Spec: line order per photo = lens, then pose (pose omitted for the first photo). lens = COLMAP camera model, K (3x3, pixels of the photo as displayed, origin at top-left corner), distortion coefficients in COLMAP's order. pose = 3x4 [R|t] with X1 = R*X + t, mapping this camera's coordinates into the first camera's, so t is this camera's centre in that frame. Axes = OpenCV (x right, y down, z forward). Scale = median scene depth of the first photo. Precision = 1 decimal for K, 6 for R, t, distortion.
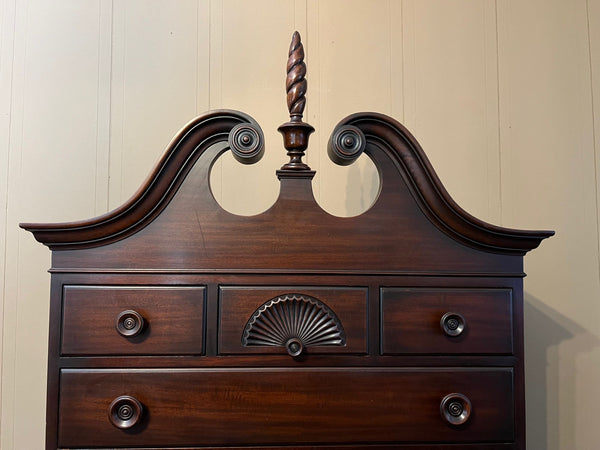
lens RADIAL K [[486.7, 0, 297.3], [0, 486.7, 233.5], [0, 0, 1]] dist [0.039077, -0.028478]
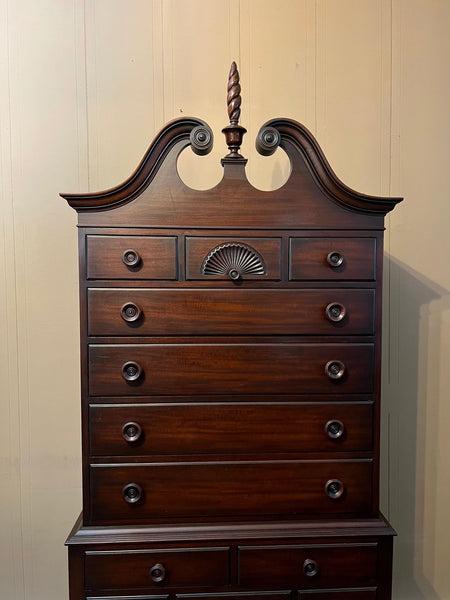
lens RADIAL K [[458.7, 0, 228.3], [0, 458.7, 305.2], [0, 0, 1]] dist [0.044725, -0.054581]
pose [[0.999960, -0.008124, -0.003738, -0.020125], [0.008480, 0.994148, 0.107691, 0.167500], [0.002841, -0.107718, 0.994177, -0.467813]]
